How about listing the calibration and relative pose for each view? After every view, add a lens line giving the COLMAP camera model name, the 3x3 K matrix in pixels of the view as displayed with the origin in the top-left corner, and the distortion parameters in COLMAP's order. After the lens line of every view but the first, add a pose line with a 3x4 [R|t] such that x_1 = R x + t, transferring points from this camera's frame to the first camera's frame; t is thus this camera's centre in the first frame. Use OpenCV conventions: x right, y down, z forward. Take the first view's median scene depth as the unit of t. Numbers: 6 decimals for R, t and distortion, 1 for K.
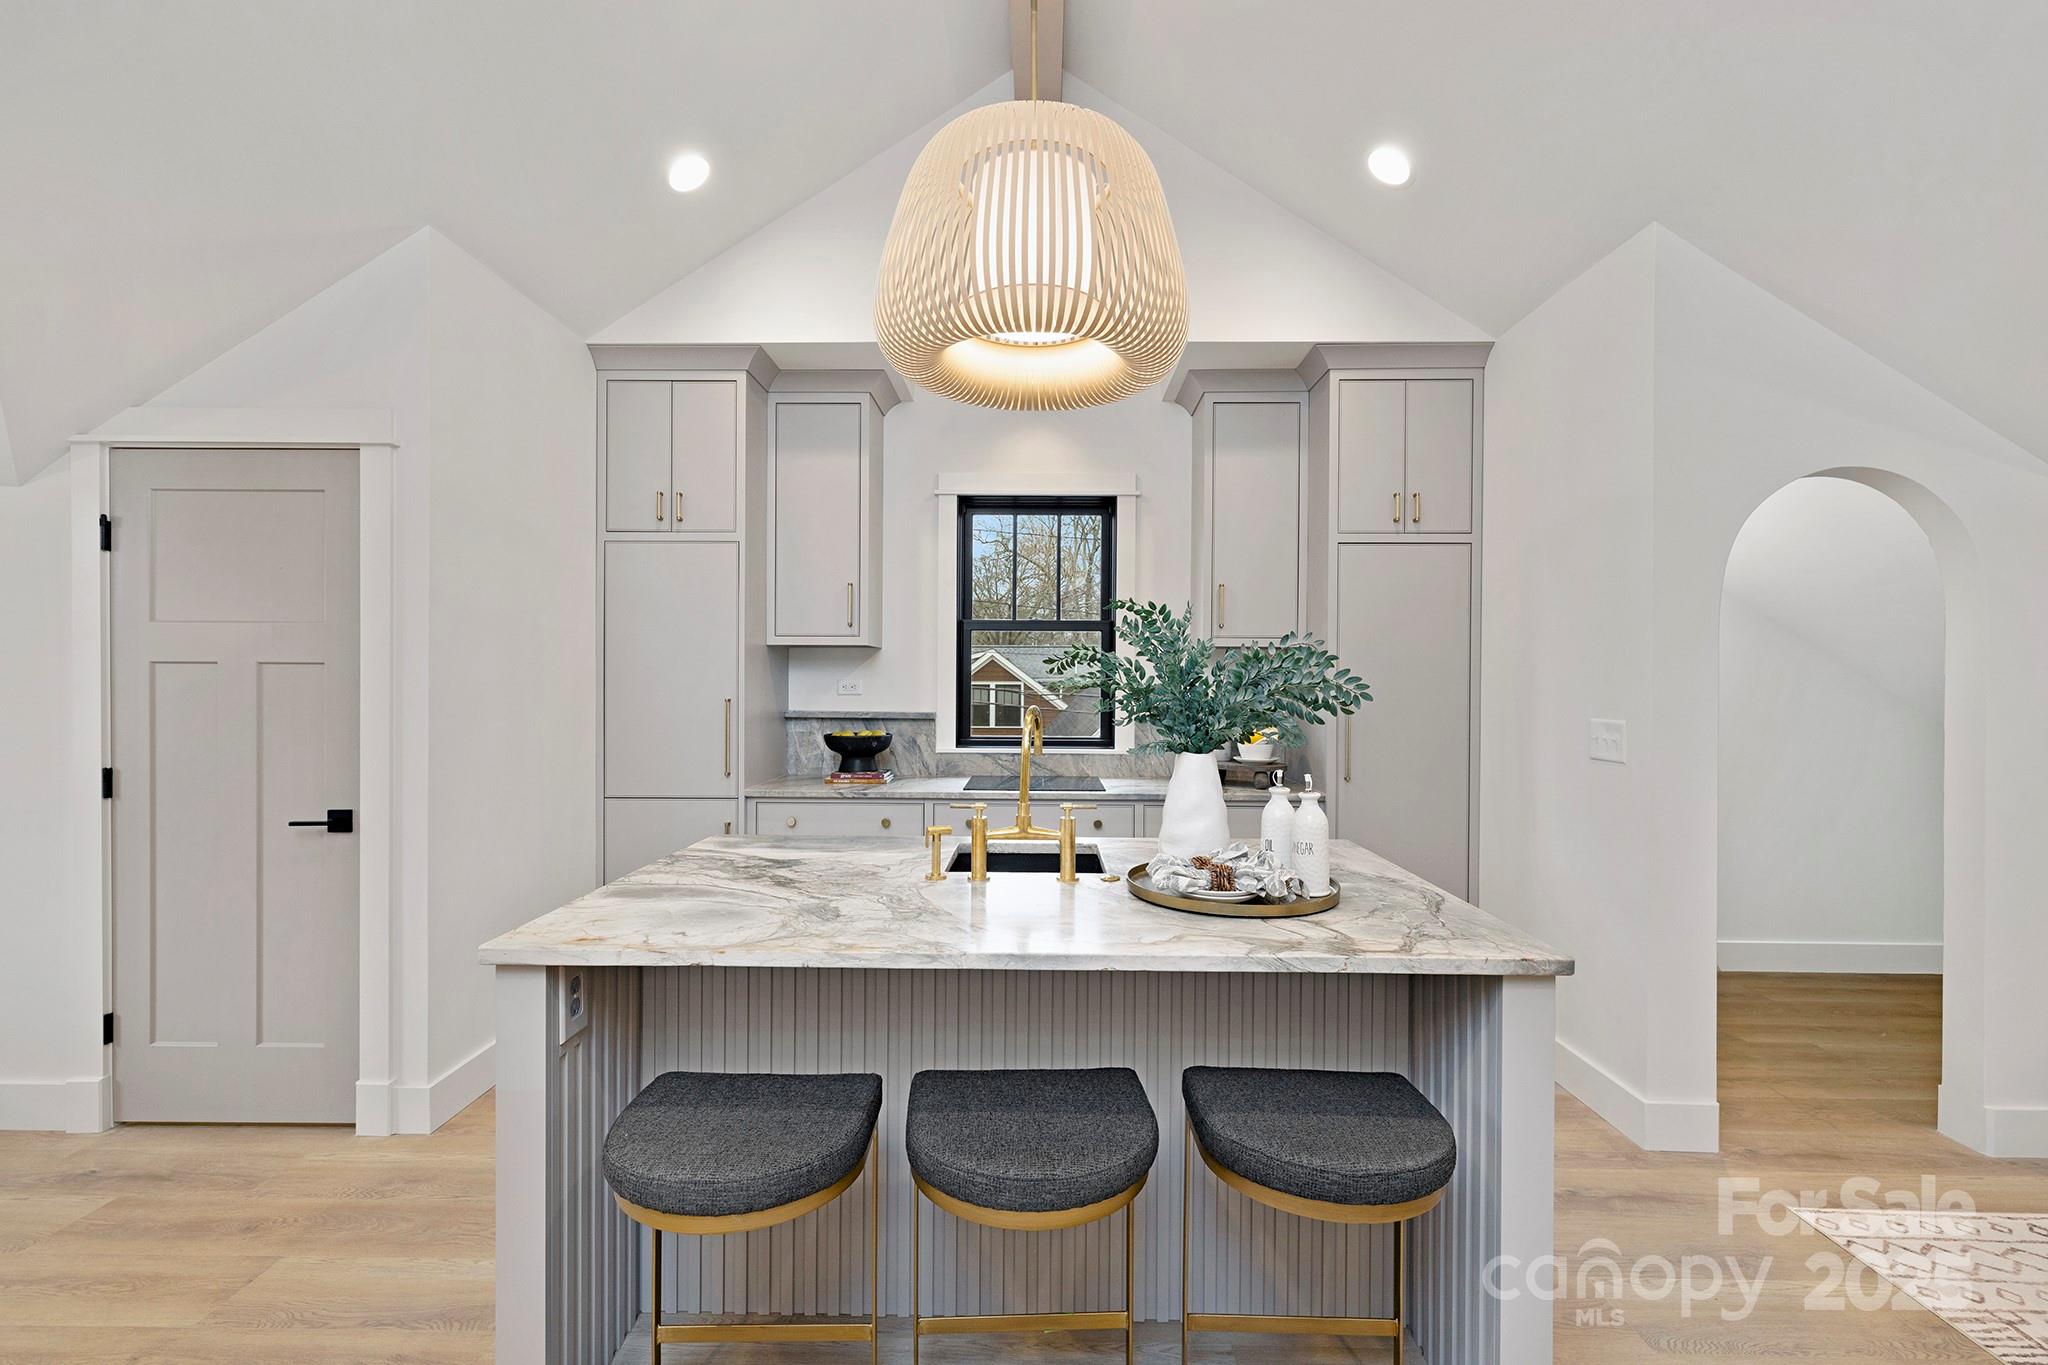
lens RADIAL K [[883.7, 0, 1019.1], [0, 883.7, 695.5], [0, 0, 1]] dist [0.002037, 0.001026]
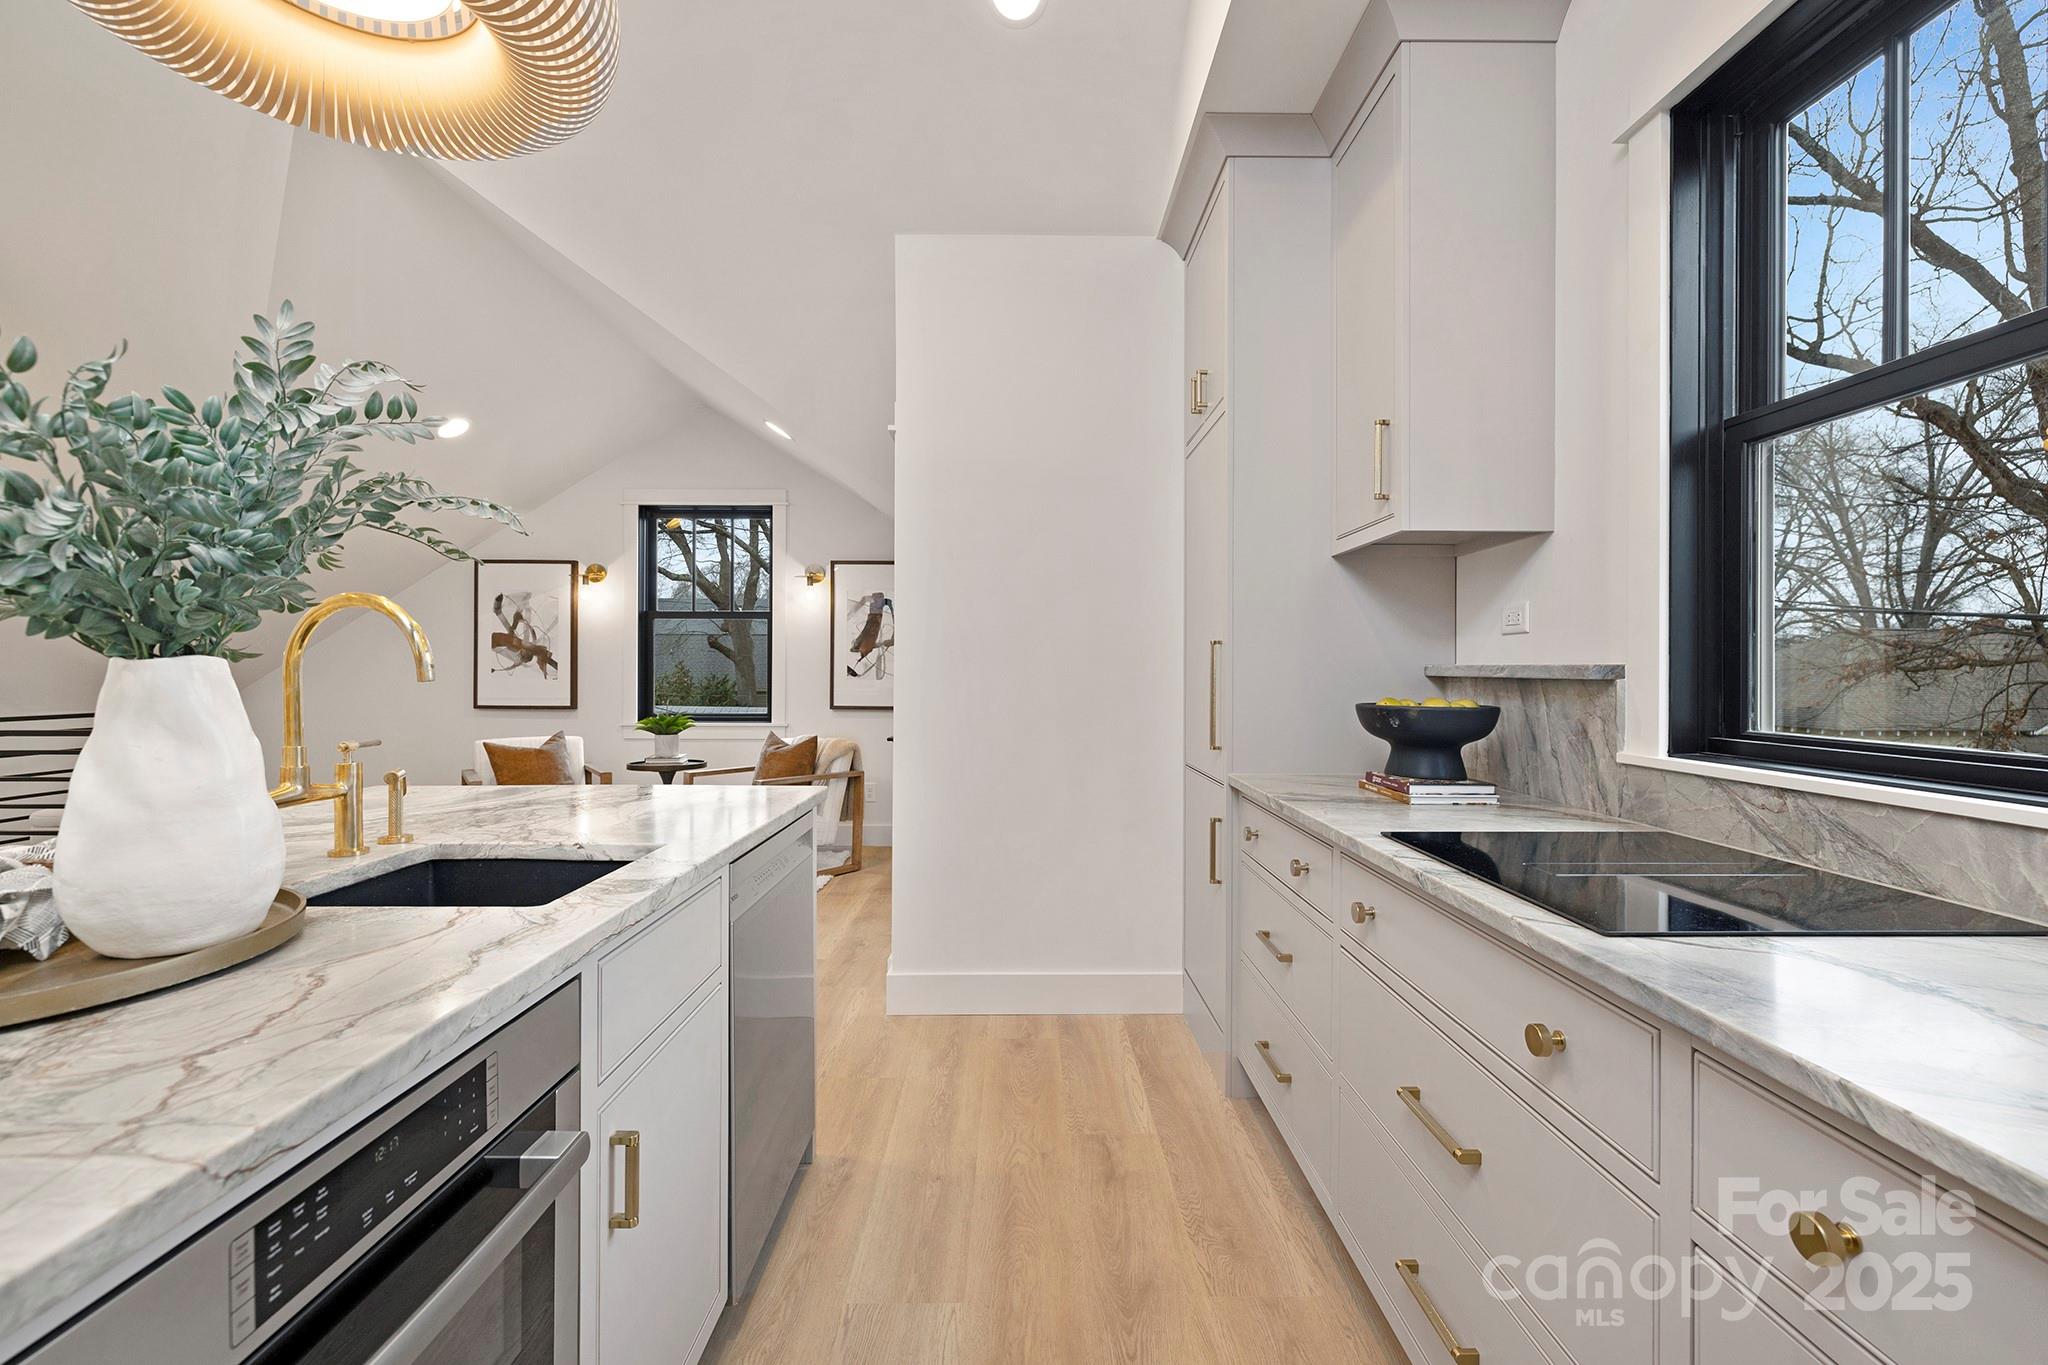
lens RADIAL K [[883.7, 0, 1030.9], [0, 883.7, 669.8], [0, 0, 1]] dist [0.002037, 0.001026]
pose [[0.028035, -0.005657, -0.999591, 0.373073], [-0.019794, 0.999785, -0.006213, 0.034890], [0.999411, 0.019960, 0.027917, 0.852717]]
